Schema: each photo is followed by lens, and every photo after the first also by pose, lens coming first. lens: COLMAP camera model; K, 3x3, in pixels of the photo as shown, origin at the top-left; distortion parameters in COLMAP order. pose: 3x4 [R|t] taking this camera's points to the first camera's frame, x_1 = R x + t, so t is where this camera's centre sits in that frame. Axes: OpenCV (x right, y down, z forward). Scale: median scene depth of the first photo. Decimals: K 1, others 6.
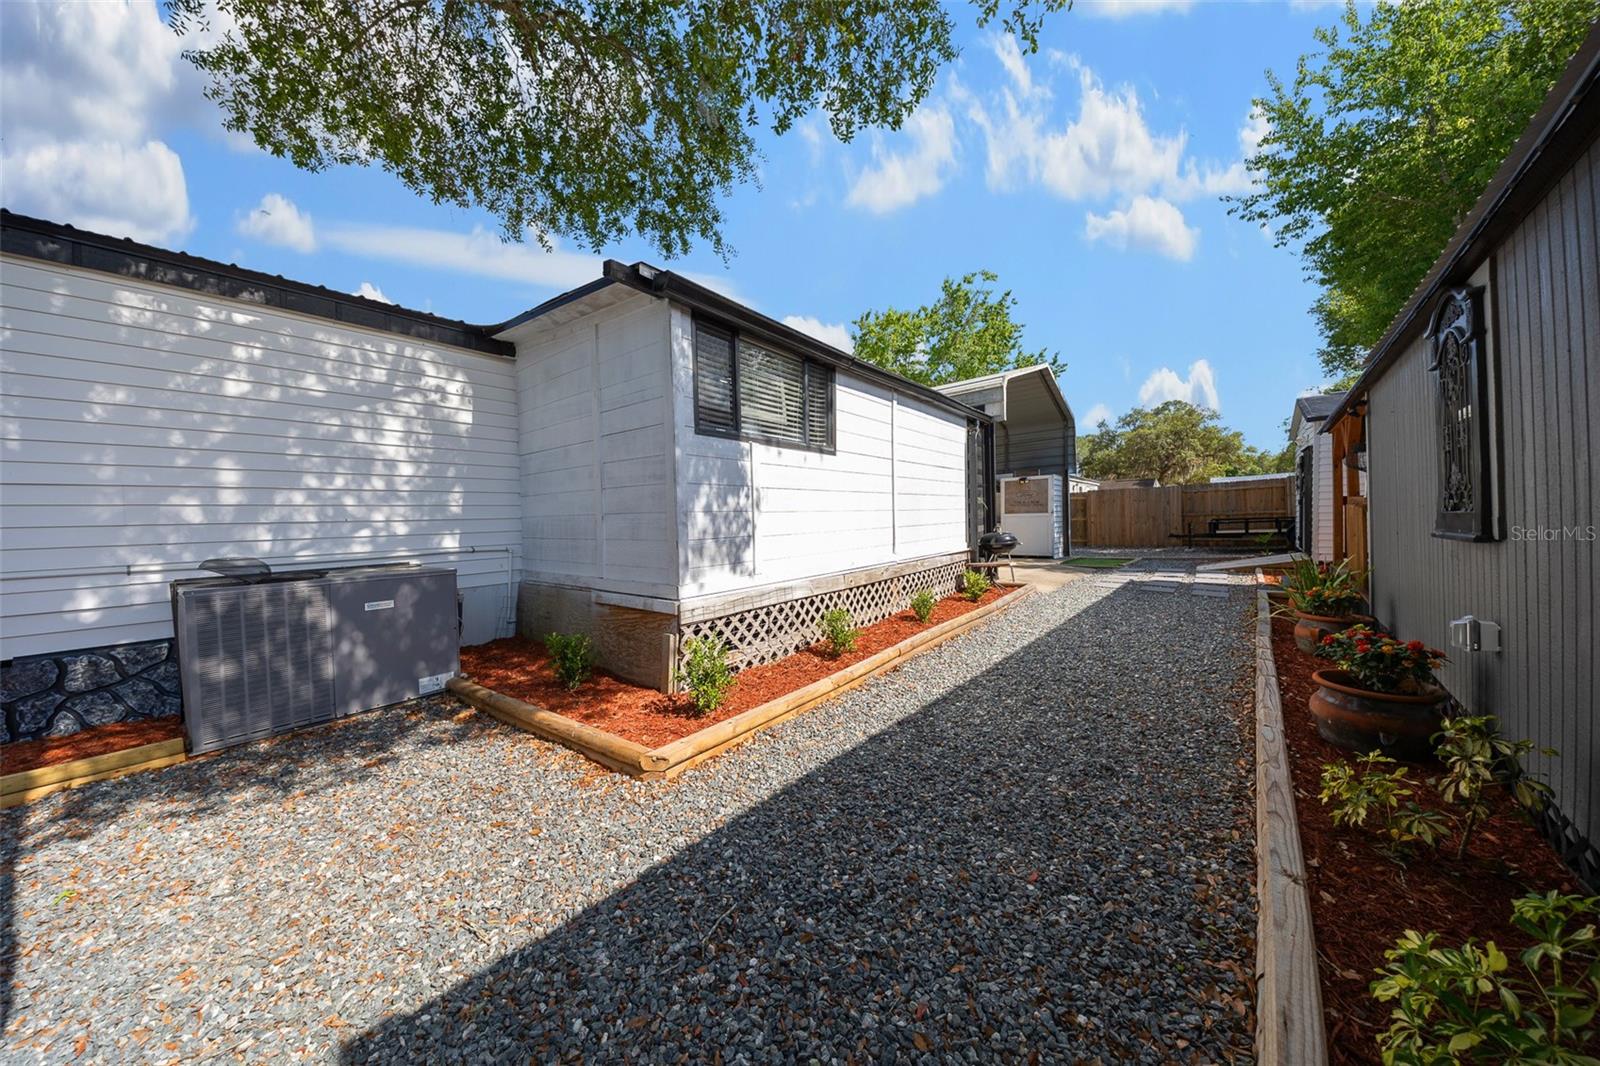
lens RADIAL K [[526.1, 0, 795.2], [0, 526.1, 523.4], [0, 0, 1]] dist [0.039987, -0.016097]
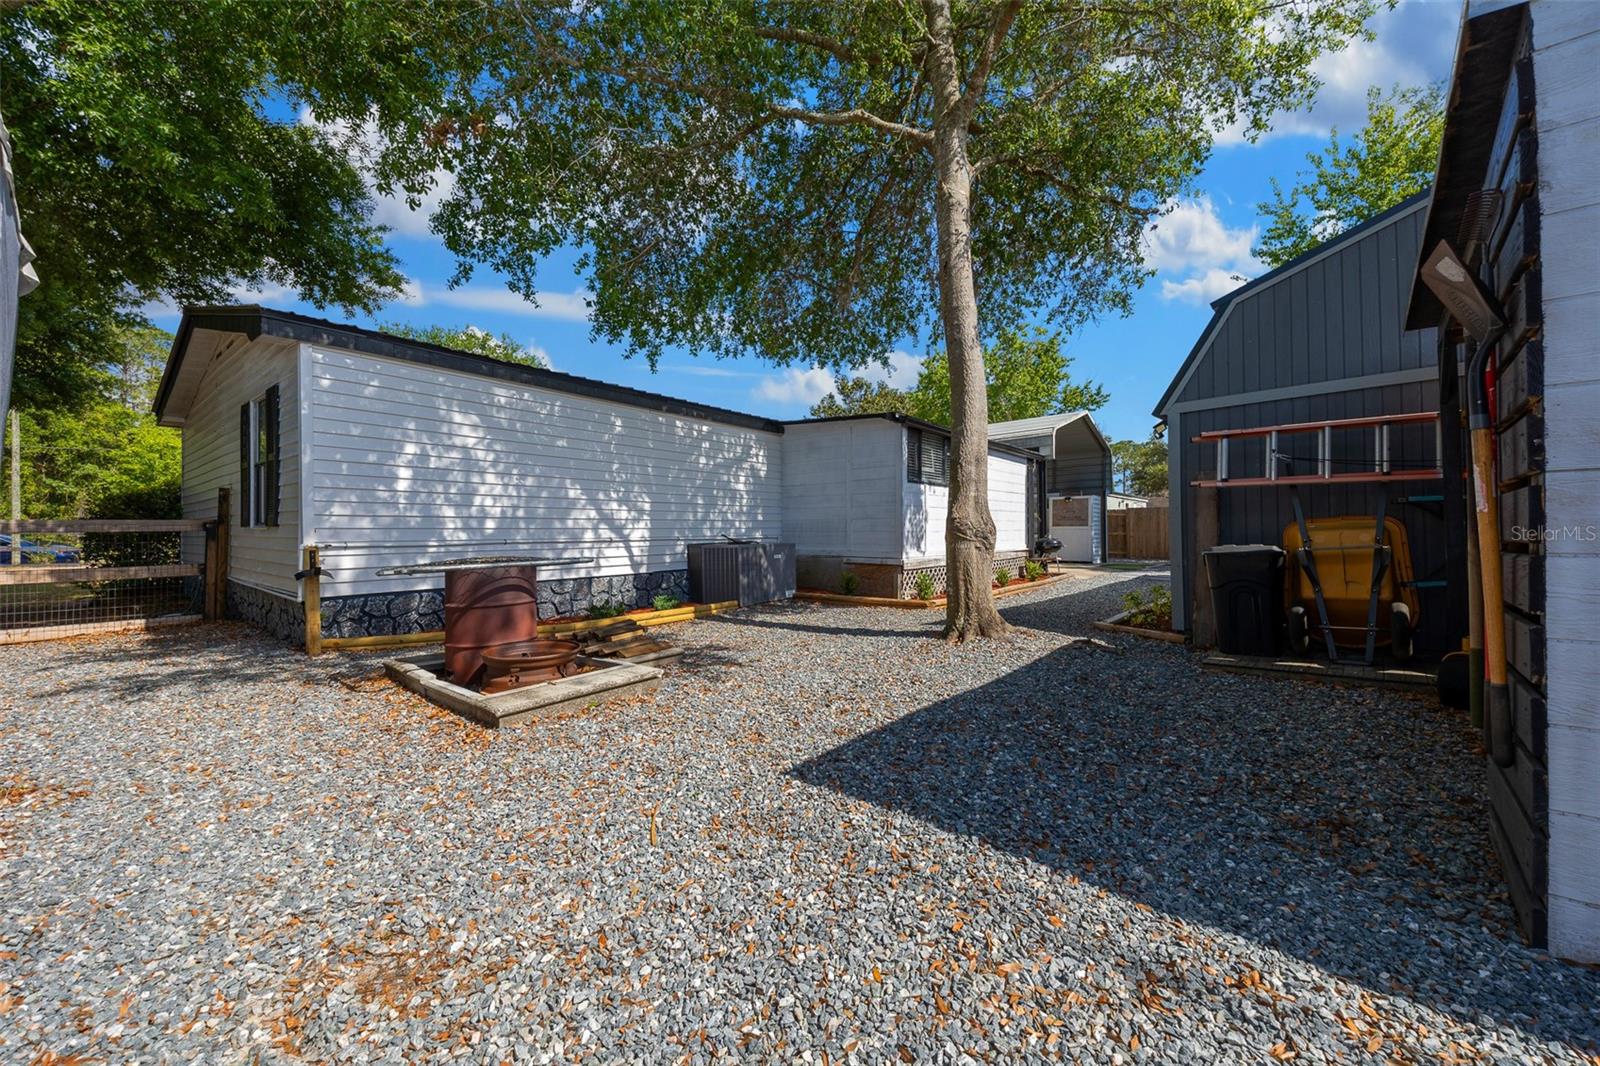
lens RADIAL K [[589.7, 0, 786.0], [0, 589.7, 528.1], [0, 0, 1]] dist [0.057378, -0.022856]
pose [[0.999107, 0.016141, -0.039044, -0.346191], [-0.016759, 0.999739, -0.015545, 0.036772], [0.038782, 0.016186, 0.999117, -0.839856]]
